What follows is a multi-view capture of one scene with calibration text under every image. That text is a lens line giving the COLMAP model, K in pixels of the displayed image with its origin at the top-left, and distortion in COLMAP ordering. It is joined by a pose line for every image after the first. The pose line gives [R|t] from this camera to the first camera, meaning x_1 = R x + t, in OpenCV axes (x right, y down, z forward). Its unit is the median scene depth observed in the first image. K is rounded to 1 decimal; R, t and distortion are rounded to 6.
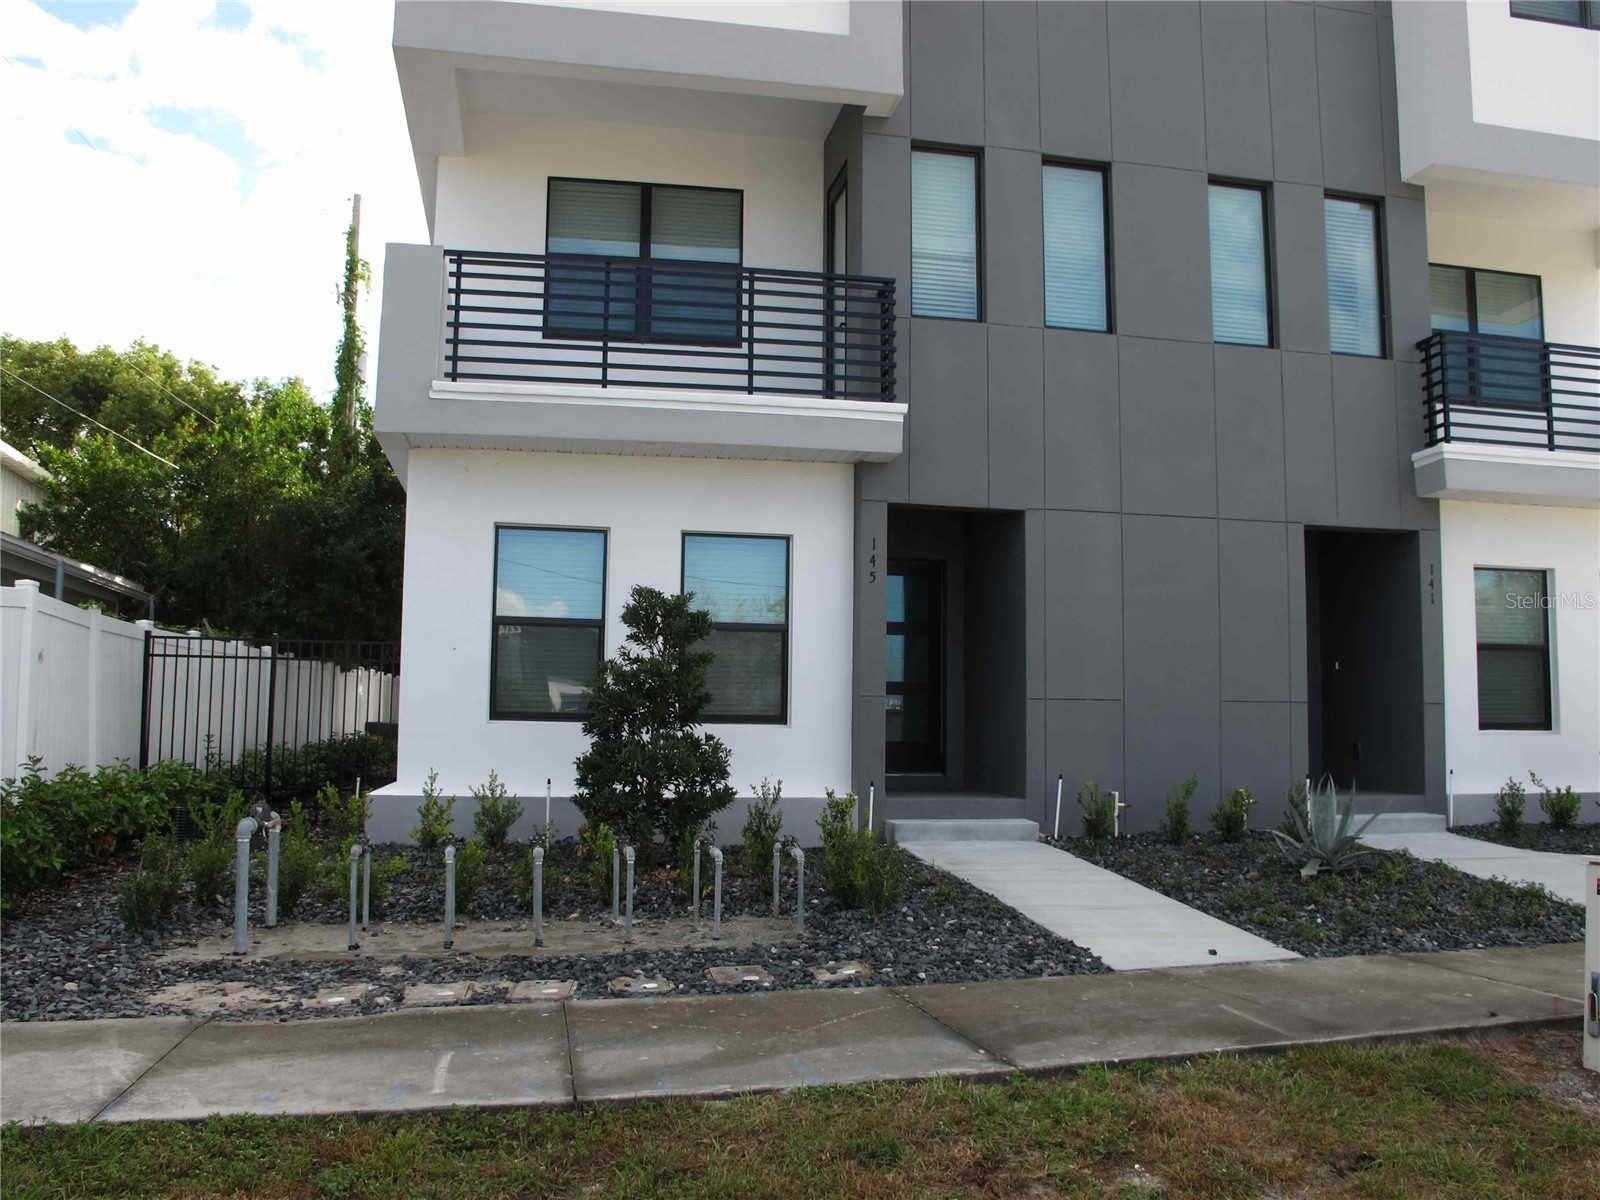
lens RADIAL K [[1352.3, 0, 800.0], [0, 1352.3, 600.0], [0, 0, 1]] dist [-0.151471, 0.112441]
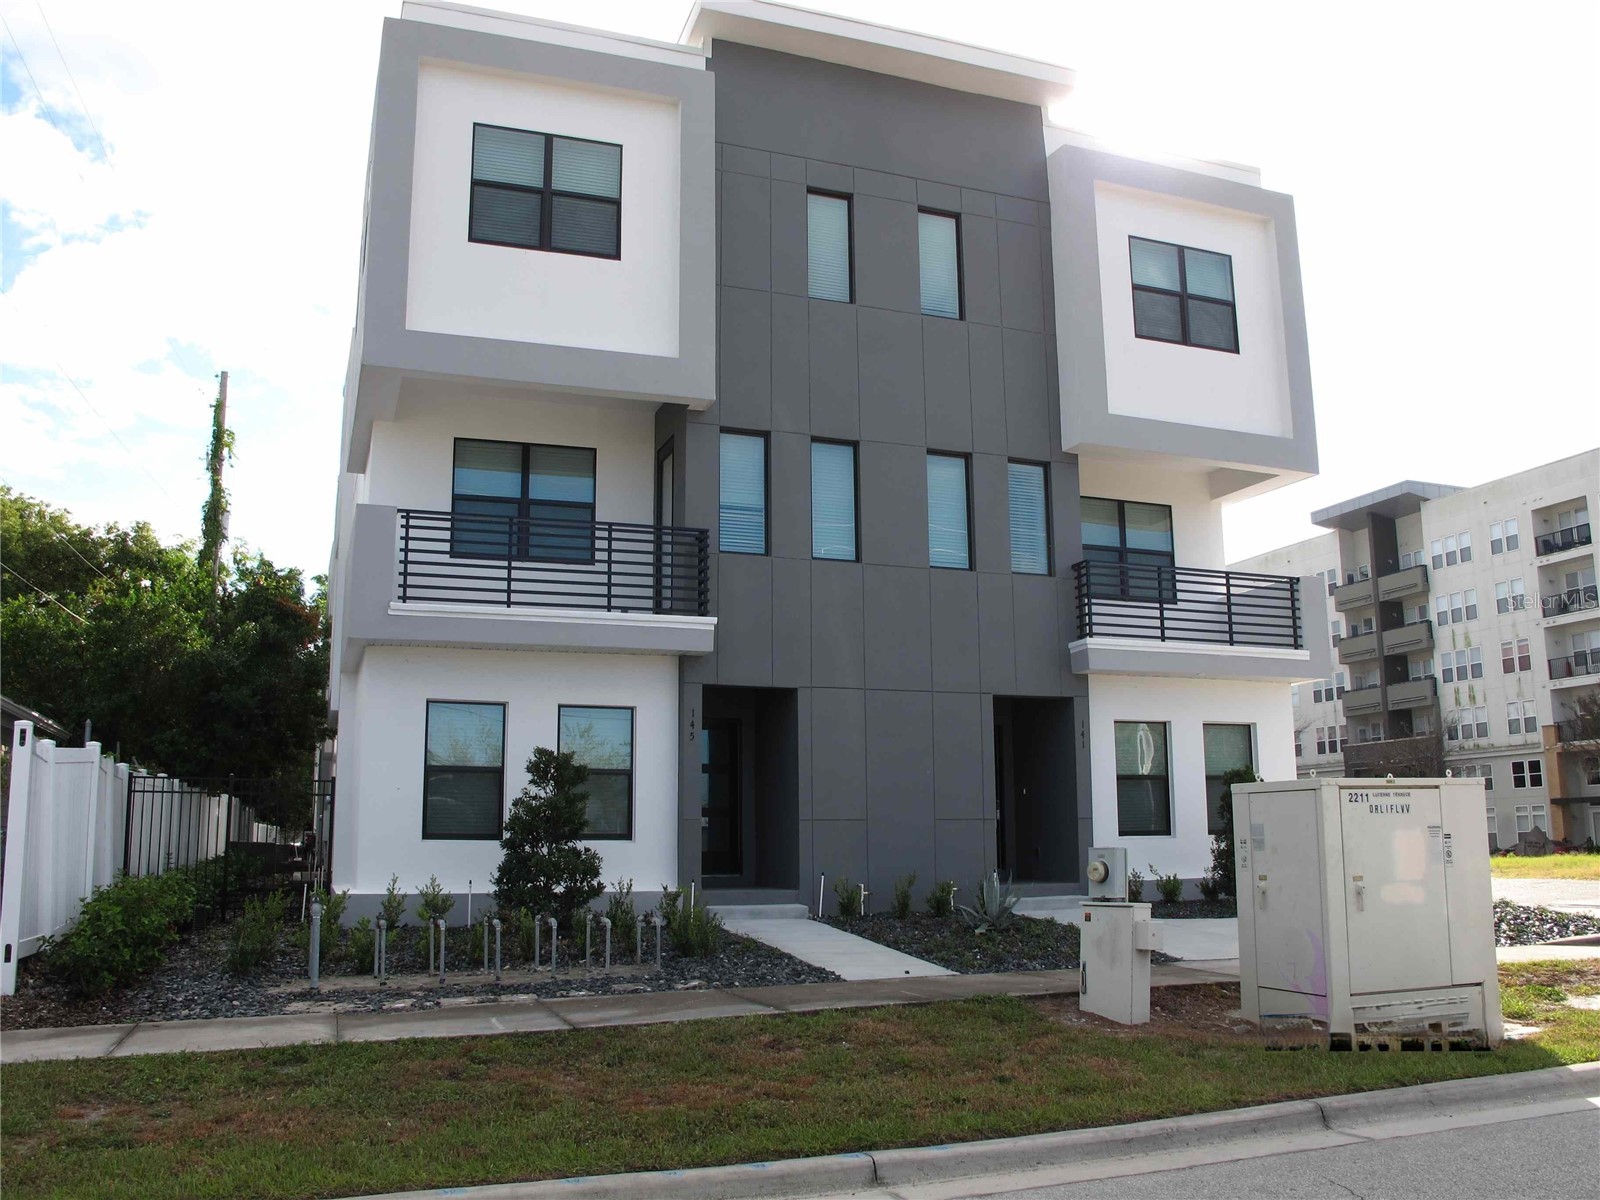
lens RADIAL K [[1352.3, 0, 800.0], [0, 1352.3, 600.0], [0, 0, 1]] dist [-0.151471, 0.112441]
pose [[0.987305, 0.009260, 0.158568, -0.061379], [0.003913, 0.996578, -0.082562, -0.042190], [-0.158790, 0.082134, 0.983890, -0.437354]]
